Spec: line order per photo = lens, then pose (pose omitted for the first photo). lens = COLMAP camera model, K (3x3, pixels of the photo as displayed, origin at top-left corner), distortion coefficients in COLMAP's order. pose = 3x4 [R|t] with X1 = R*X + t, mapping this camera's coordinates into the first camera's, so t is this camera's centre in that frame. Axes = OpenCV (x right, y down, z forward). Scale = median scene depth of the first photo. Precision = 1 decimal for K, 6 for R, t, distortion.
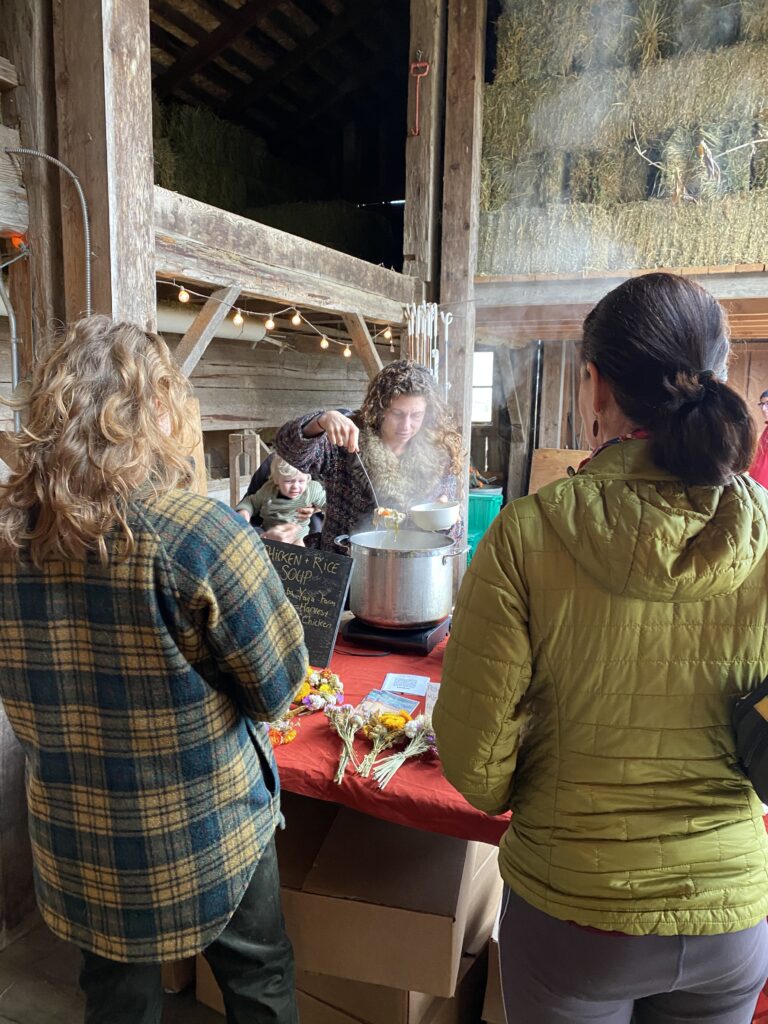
lens RADIAL K [[793.7, 0, 384.0], [0, 793.7, 512.0], [0, 0, 1]] dist [0.034670, -0.028028]
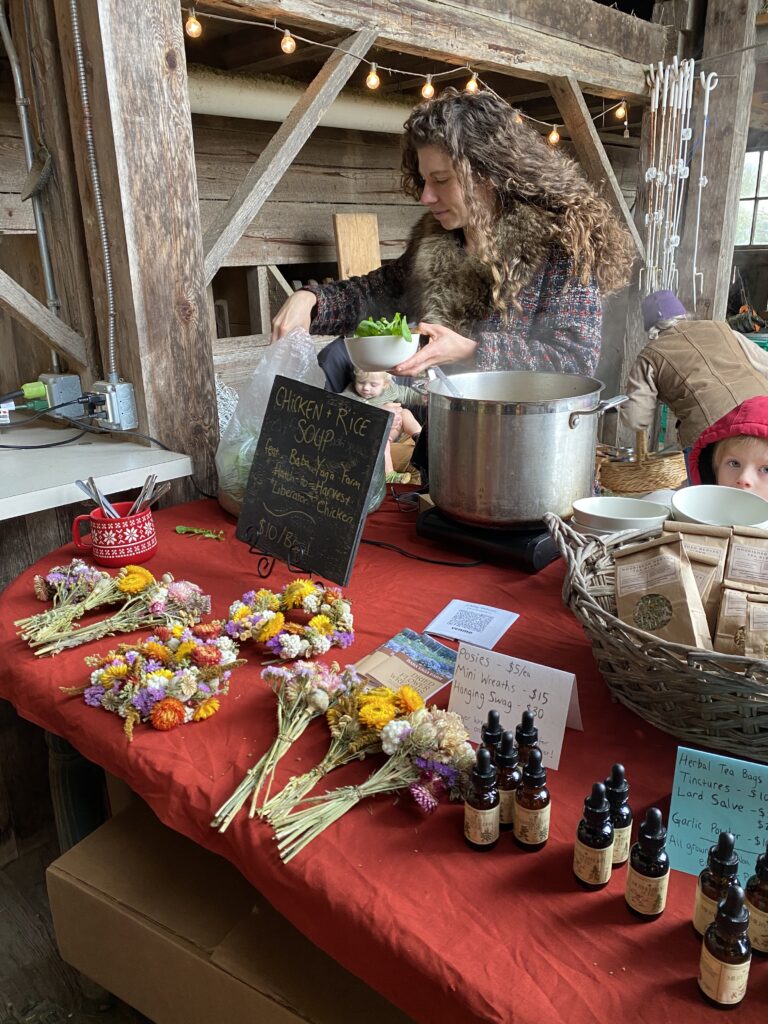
lens RADIAL K [[793.7, 0, 384.0], [0, 793.7, 512.0], [0, 0, 1]] dist [0.034670, -0.028028]
pose [[0.945909, 0.073993, -0.315881, 0.063433], [-0.015508, 0.982844, 0.183787, 0.009626], [0.324061, -0.168947, 0.930828, 0.181556]]
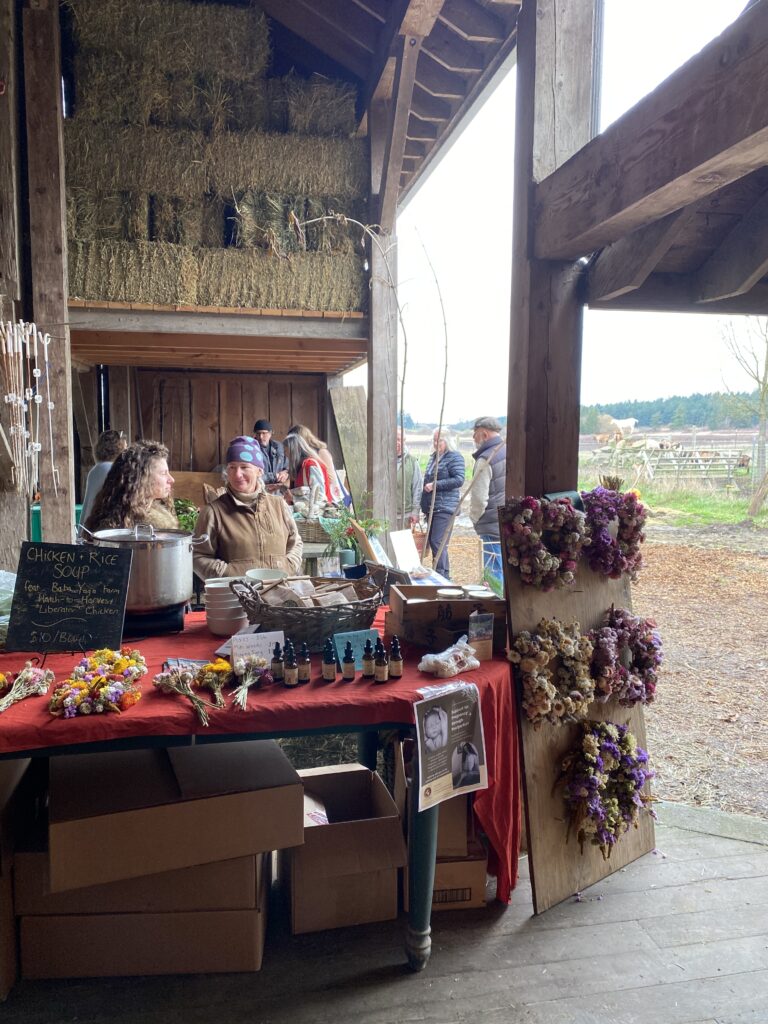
lens RADIAL K [[778.8, 0, 409.5], [0, 778.8, 513.6], [0, 0, 1]] dist [0.006810, 0.001343]
pose [[0.807672, -0.075582, 0.584768, -0.152333], [0.093780, 0.995593, -0.000847, 0.019631], [-0.582127, 0.055524, 0.811200, -0.052379]]
